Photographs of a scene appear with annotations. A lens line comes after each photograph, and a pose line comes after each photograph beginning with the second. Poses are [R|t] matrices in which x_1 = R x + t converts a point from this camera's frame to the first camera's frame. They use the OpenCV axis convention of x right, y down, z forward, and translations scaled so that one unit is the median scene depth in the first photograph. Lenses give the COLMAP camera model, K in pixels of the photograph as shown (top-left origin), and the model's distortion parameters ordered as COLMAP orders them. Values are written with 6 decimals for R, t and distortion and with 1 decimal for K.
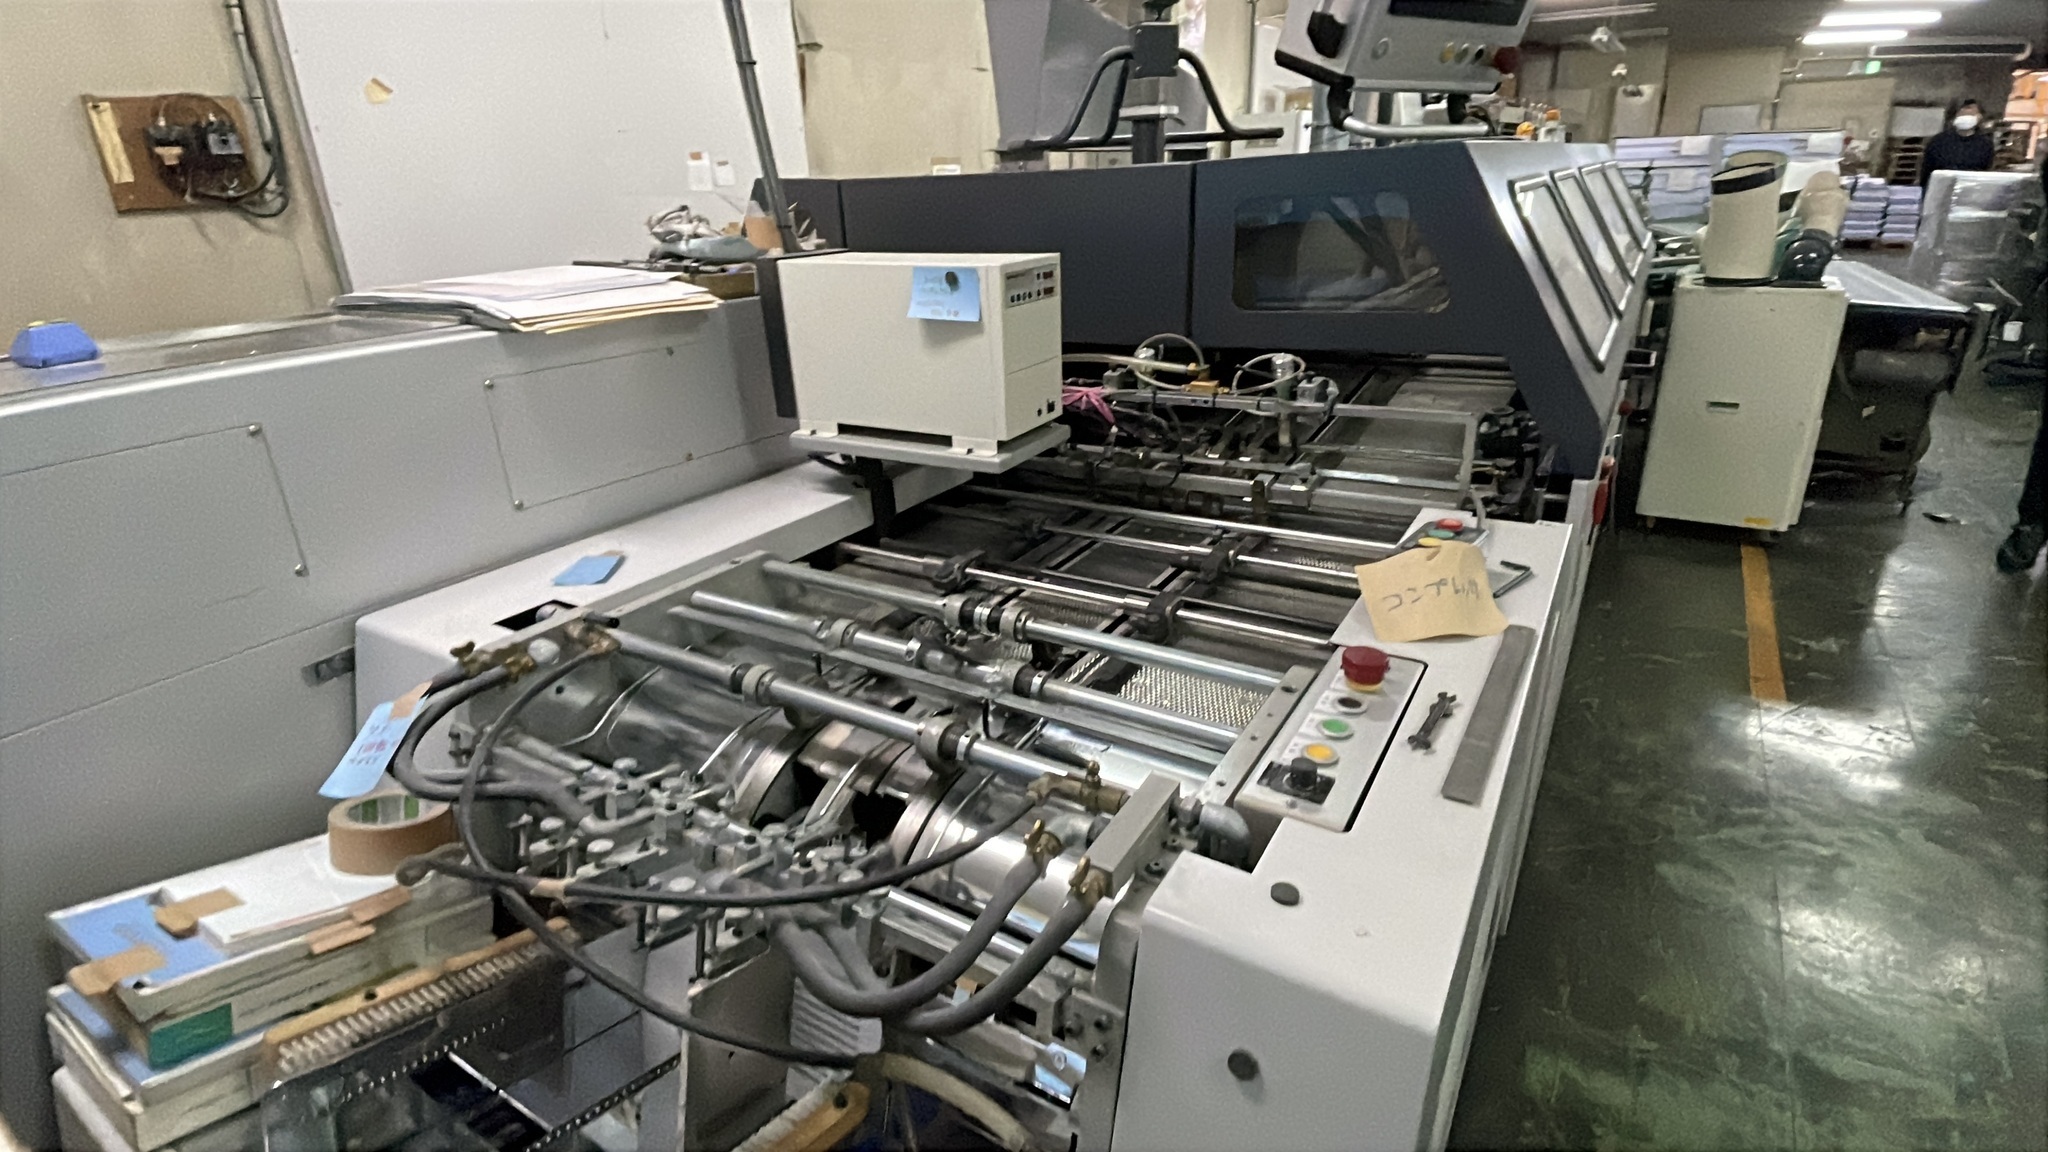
lens RADIAL K [[979.7, 0, 1024.0], [0, 979.7, 576.0], [0, 0, 1]] dist [0.100479, -0.072073]
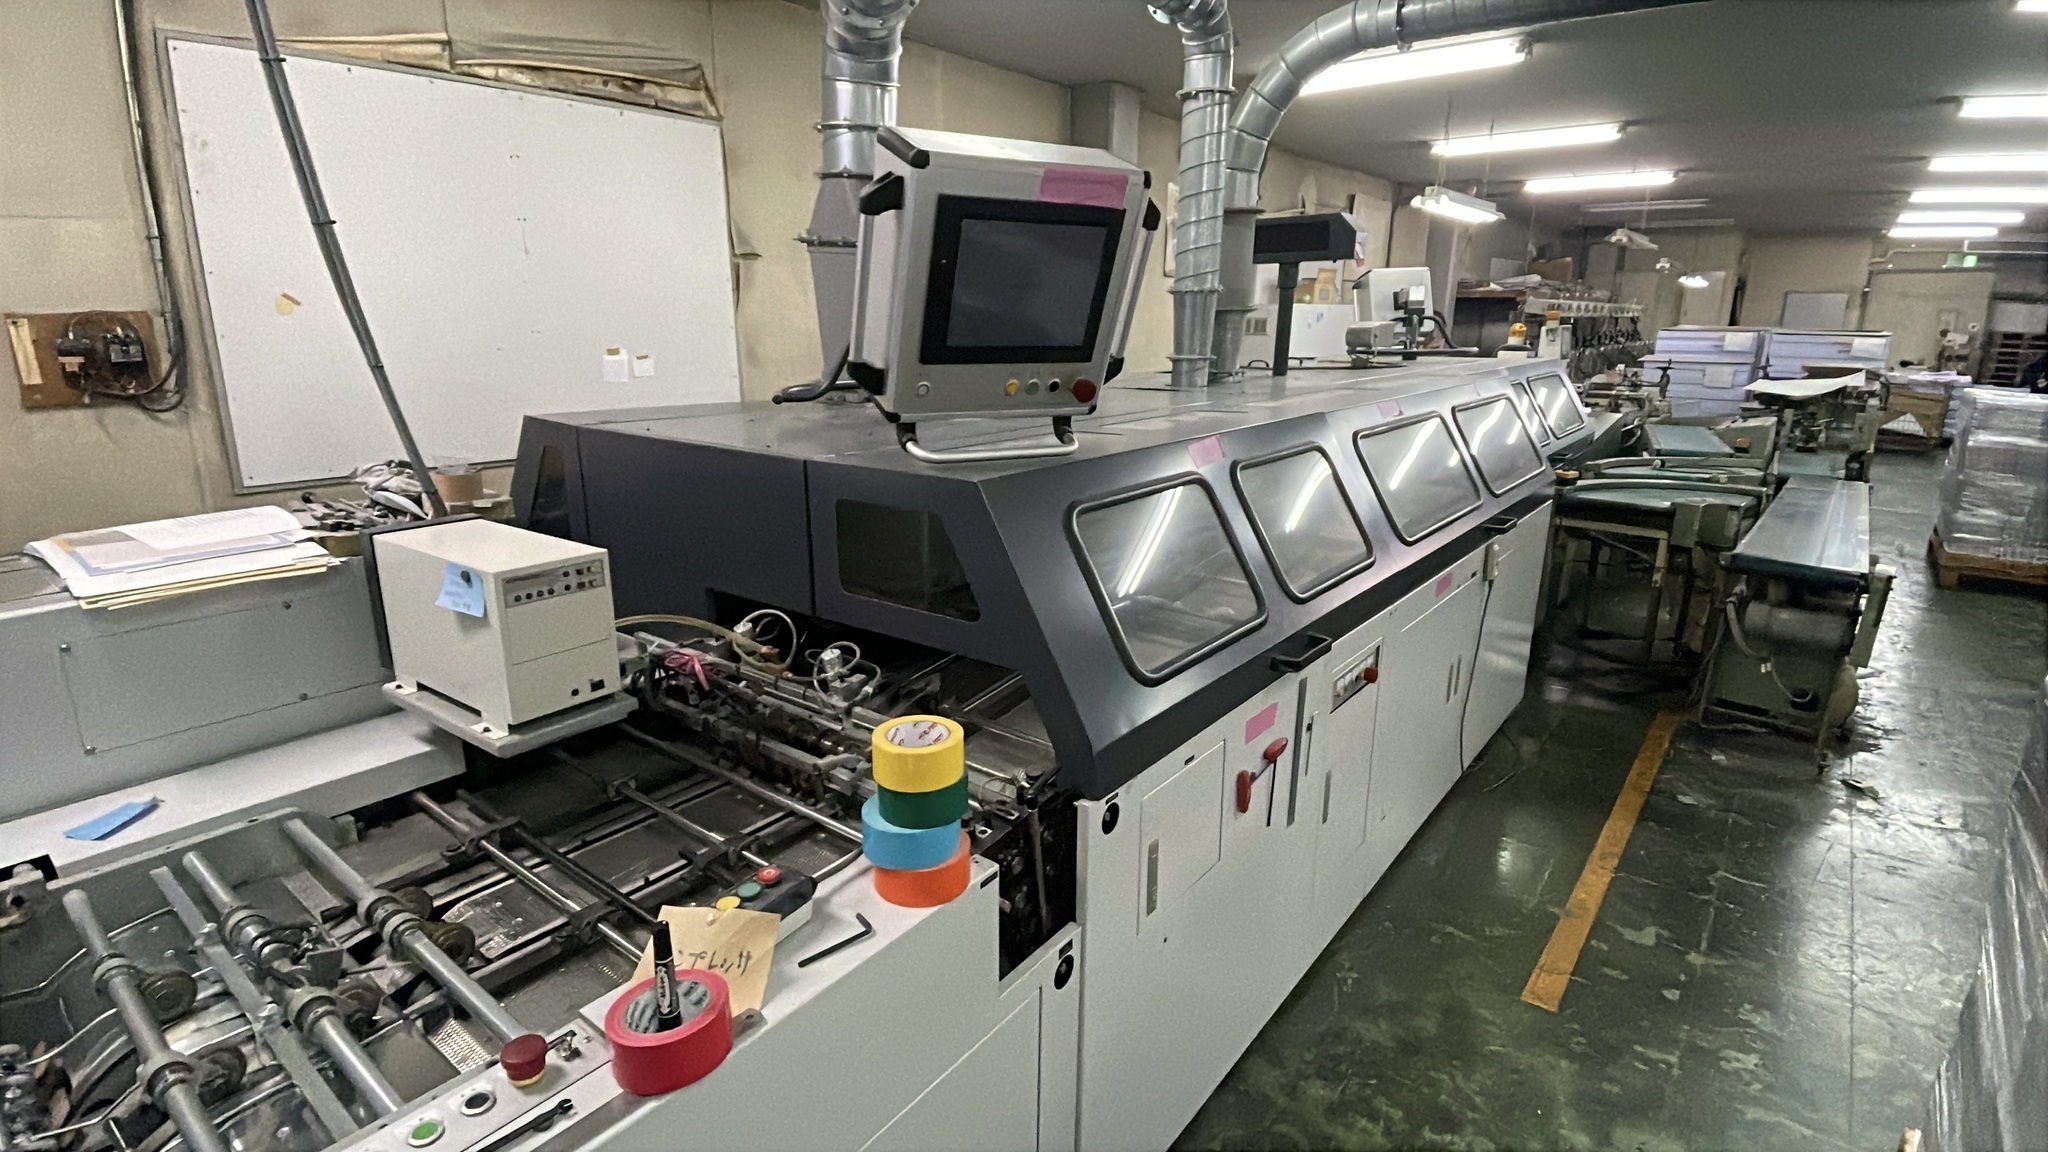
lens RADIAL K [[979.7, 0, 1024.0], [0, 979.7, 576.0], [0, 0, 1]] dist [0.100479, -0.072073]
pose [[0.992891, 0.069305, -0.096772, 0.359813], [-0.080409, 0.989988, -0.116007, -0.125485], [0.087763, 0.122964, 0.988523, -0.018314]]
